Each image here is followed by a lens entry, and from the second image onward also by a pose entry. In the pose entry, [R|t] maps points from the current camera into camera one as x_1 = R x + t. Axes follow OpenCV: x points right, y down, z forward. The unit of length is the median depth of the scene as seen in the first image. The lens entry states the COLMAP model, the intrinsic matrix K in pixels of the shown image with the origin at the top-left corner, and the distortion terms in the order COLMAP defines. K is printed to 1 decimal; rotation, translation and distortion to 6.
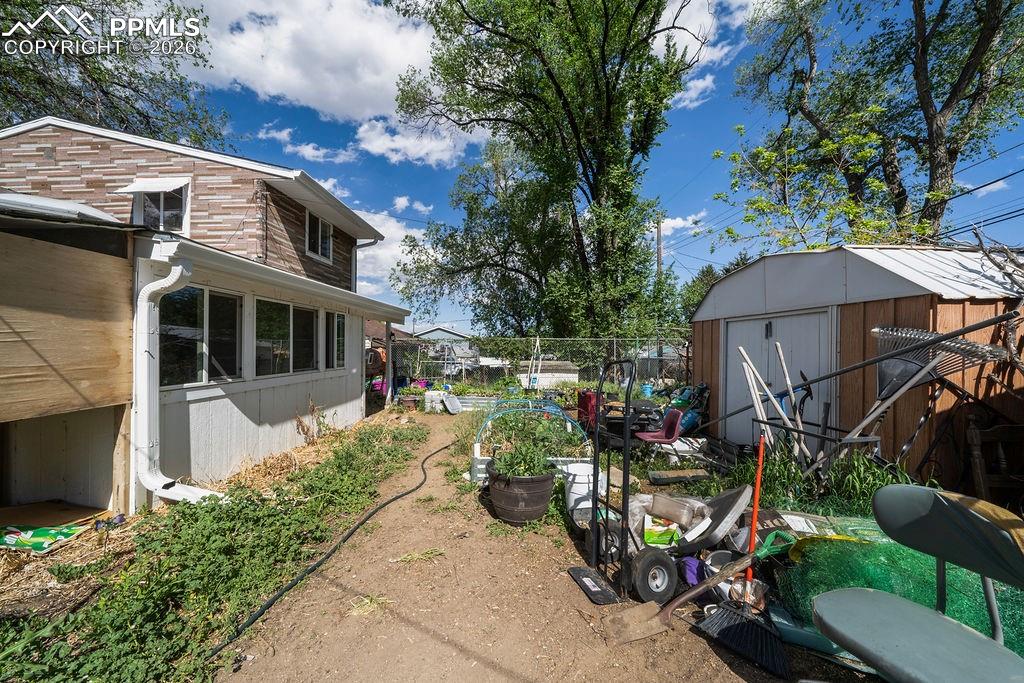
lens RADIAL K [[355.1, 0, 512.0], [0, 355.1, 341.5], [0, 0, 1]] dist [-0.028728, -0.000014]
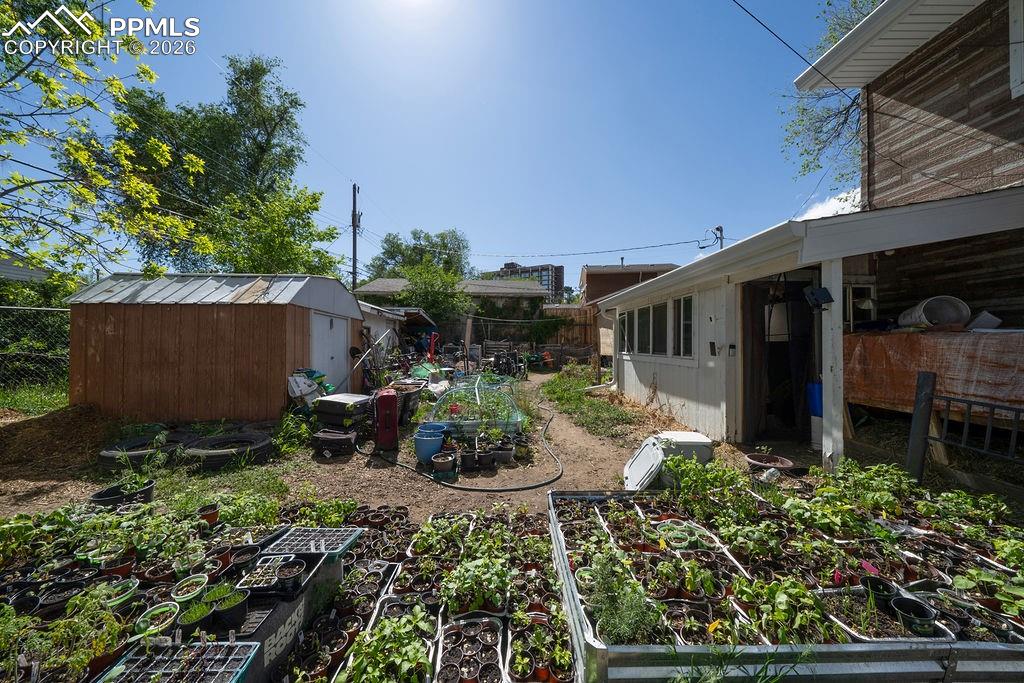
lens RADIAL K [[355.1, 0, 512.0], [0, 355.1, 341.5], [0, 0, 1]] dist [-0.028728, -0.000014]
pose [[-0.995895, -0.007401, -0.090208, 0.023179], [-0.004871, 0.999589, -0.028233, 0.059961], [0.090380, -0.027678, -0.995523, 1.724538]]
